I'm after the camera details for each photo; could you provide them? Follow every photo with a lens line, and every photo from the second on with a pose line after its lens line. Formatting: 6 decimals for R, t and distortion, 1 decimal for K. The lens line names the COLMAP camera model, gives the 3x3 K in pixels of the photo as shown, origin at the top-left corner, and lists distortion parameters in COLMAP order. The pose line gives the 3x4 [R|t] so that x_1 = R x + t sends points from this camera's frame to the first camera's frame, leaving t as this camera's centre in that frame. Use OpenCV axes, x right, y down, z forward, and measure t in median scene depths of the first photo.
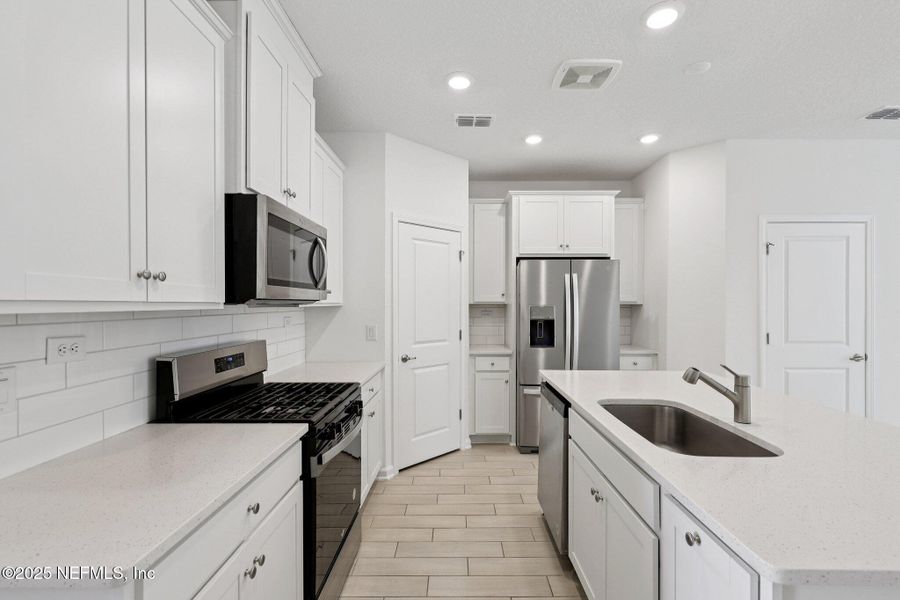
lens RADIAL K [[411.7, 0, 448.7], [0, 411.7, 304.4], [0, 0, 1]] dist [-0.019253, -0.000214]
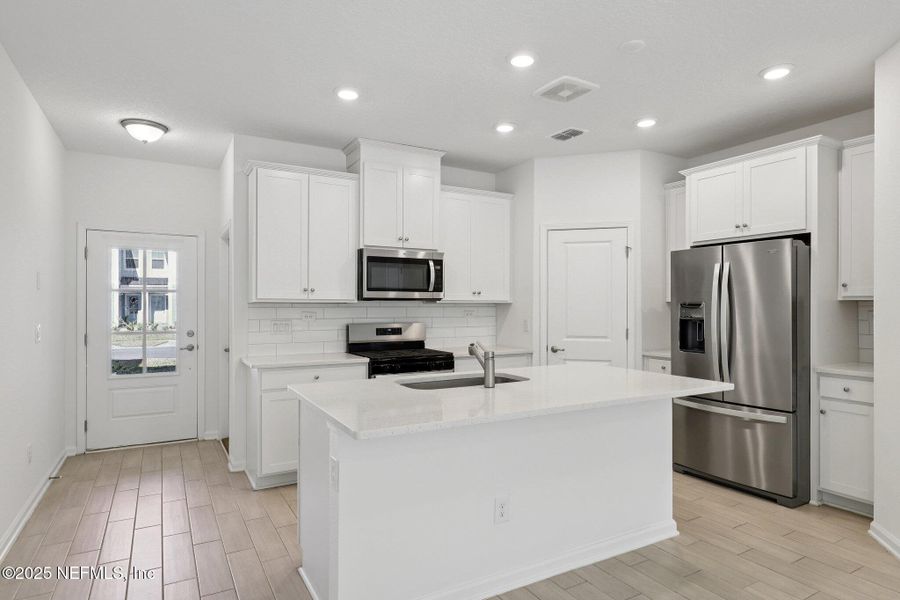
lens RADIAL K [[515.2, 0, 443.7], [0, 515.2, 302.4], [0, 0, 1]] dist [-0.007923, -0.002123]
pose [[0.486275, -0.007328, -0.873775, 0.975475], [-0.004296, 0.999933, -0.010777, 0.017913], [0.873795, 0.008995, 0.486211, 0.033568]]
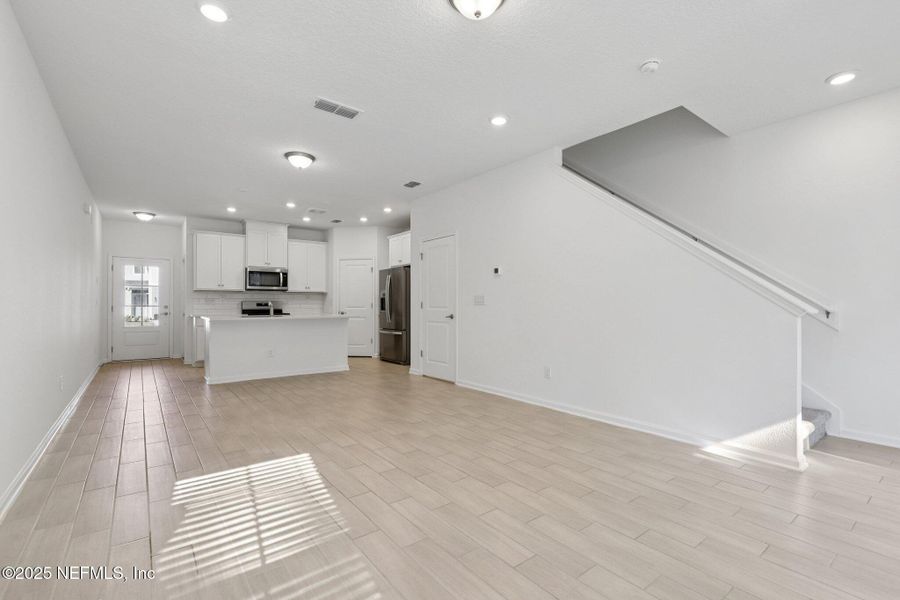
lens RADIAL K [[411.7, 0, 457.6], [0, 411.7, 303.2], [0, 0, 1]] dist [-0.019253, -0.000214]
pose [[0.620023, -0.005827, -0.784562, 2.332056], [-0.003468, 0.999942, -0.010168, 0.094193], [0.784576, 0.009025, 0.619967, -0.026656]]
